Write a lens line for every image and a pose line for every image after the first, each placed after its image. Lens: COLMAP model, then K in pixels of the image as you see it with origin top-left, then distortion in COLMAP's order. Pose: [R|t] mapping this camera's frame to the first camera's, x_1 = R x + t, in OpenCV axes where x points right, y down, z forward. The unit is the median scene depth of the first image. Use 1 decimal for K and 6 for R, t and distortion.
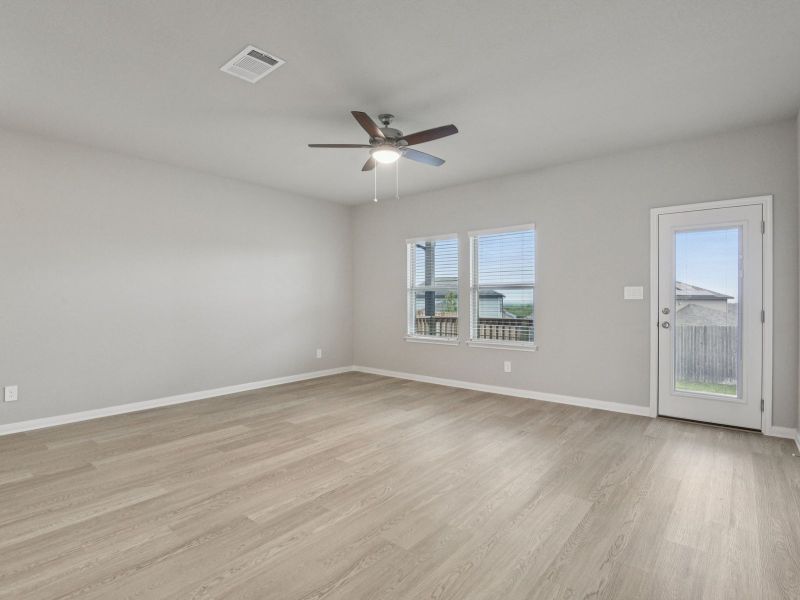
lens RADIAL K [[411.3, 0, 397.6], [0, 411.3, 296.9], [0, 0, 1]] dist [-0.010752, -0.007195]
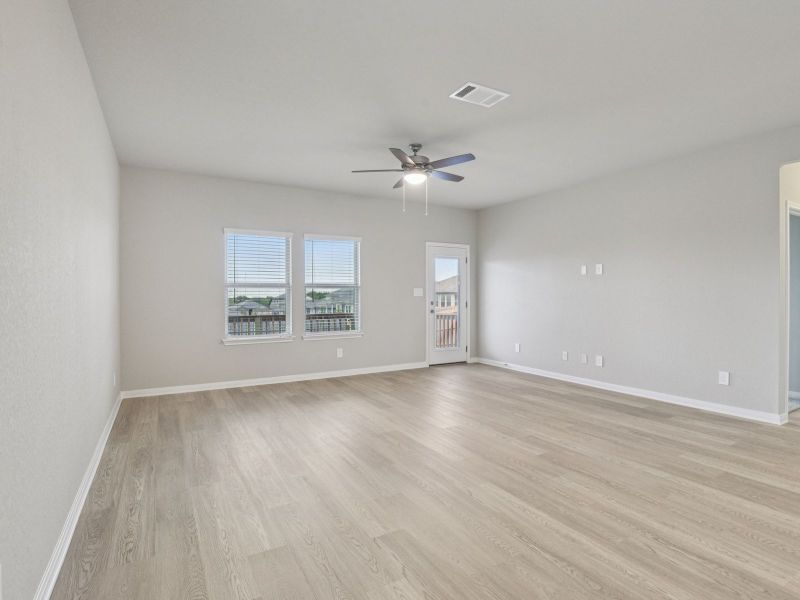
lens RADIAL K [[411.3, 0, 397.6], [0, 411.3, 296.9], [0, 0, 1]] dist [-0.010752, -0.007195]
pose [[0.358273, -0.001361, 0.933616, -1.131339], [-0.001586, 0.999997, 0.002066, 0.005768], [-0.933615, -0.002220, 0.358270, 0.592714]]
